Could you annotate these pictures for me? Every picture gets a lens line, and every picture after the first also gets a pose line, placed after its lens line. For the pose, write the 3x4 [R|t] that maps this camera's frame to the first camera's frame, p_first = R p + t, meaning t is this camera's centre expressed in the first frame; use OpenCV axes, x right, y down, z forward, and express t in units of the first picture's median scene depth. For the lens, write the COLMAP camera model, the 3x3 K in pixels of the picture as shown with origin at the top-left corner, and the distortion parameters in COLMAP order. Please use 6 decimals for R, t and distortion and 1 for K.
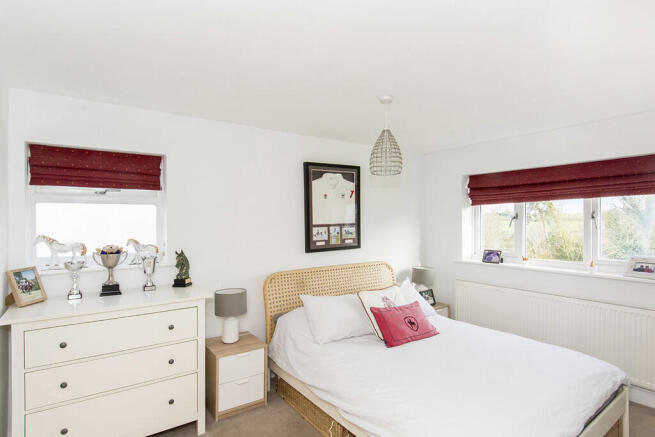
lens RADIAL K [[347.1, 0, 325.0], [0, 347.1, 221.0], [0, 0, 1]] dist [-0.000461, -0.000018]
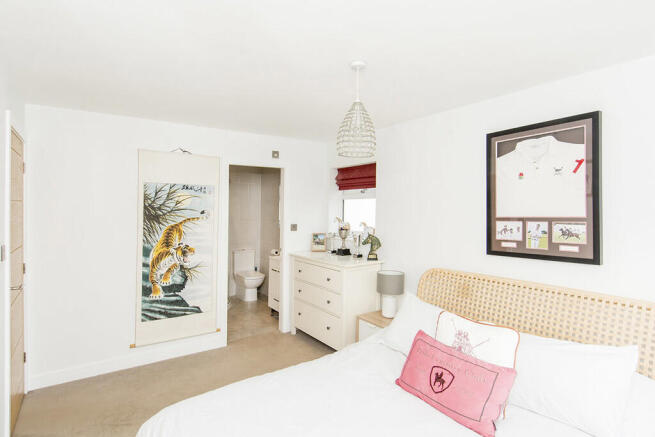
lens RADIAL K [[347.1, 0, 325.0], [0, 347.1, 211.4], [0, 0, 1]] dist [-0.000461, -0.000018]
pose [[-0.016984, 0.008576, -0.999819, 0.688997], [-0.010021, 0.999912, 0.008747, -0.004614], [0.999806, 0.010167, -0.016897, 0.640954]]
